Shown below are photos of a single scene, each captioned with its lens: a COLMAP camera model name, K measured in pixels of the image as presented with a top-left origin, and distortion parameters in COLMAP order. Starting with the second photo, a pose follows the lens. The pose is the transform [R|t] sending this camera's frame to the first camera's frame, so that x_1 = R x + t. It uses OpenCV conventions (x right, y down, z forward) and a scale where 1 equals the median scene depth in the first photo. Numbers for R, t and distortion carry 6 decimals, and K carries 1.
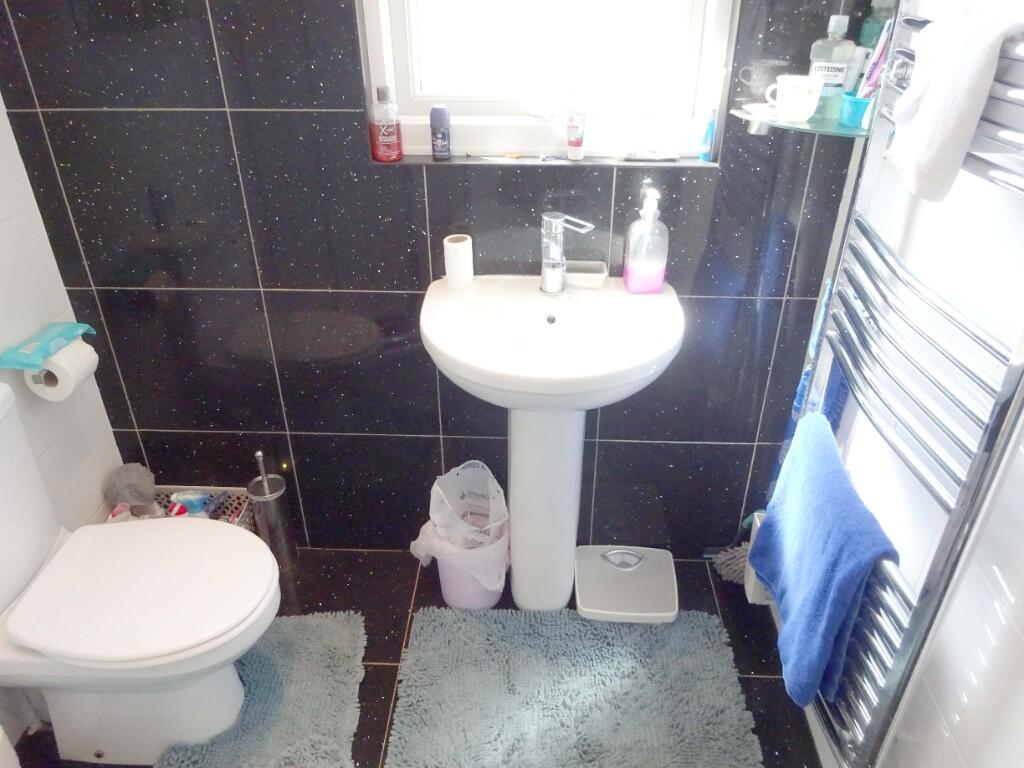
lens RADIAL K [[747.4, 0, 512.0], [0, 747.4, 384.0], [0, 0, 1]] dist [-0.007597, 0.001239]
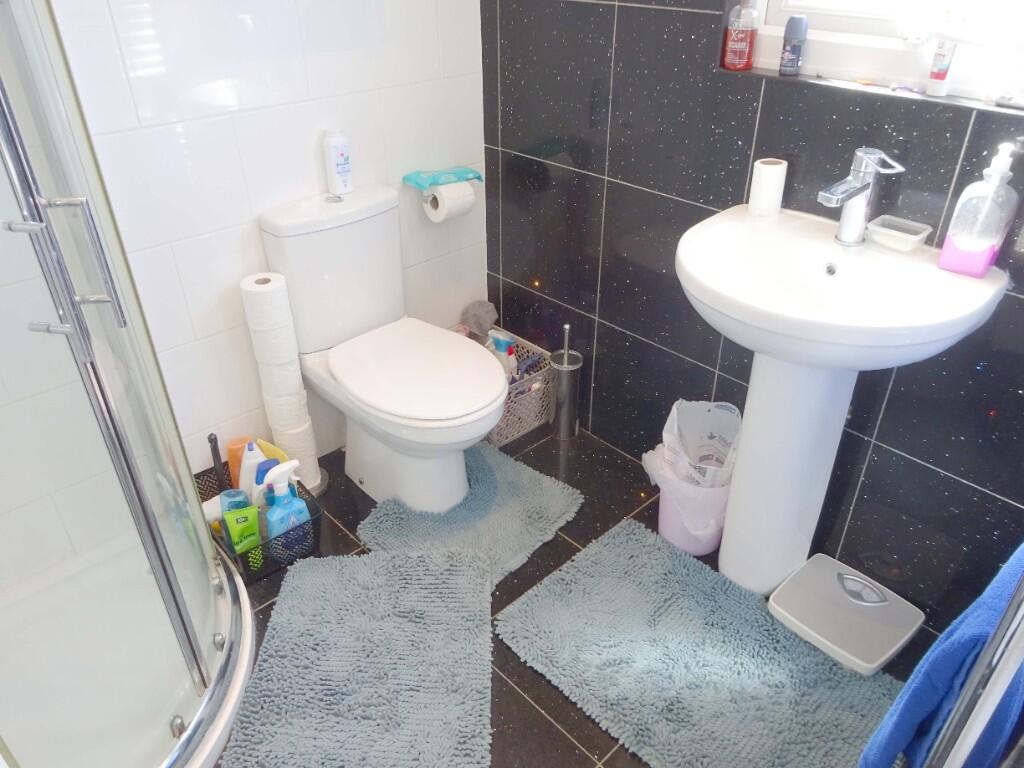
lens RADIAL K [[747.4, 0, 512.0], [0, 747.4, 384.0], [0, 0, 1]] dist [-0.007597, 0.001239]
pose [[0.714915, 0.373032, -0.591392, 0.346771], [-0.354738, 0.922367, 0.152970, 0.035866], [0.602543, 0.100429, 0.791742, 0.083130]]
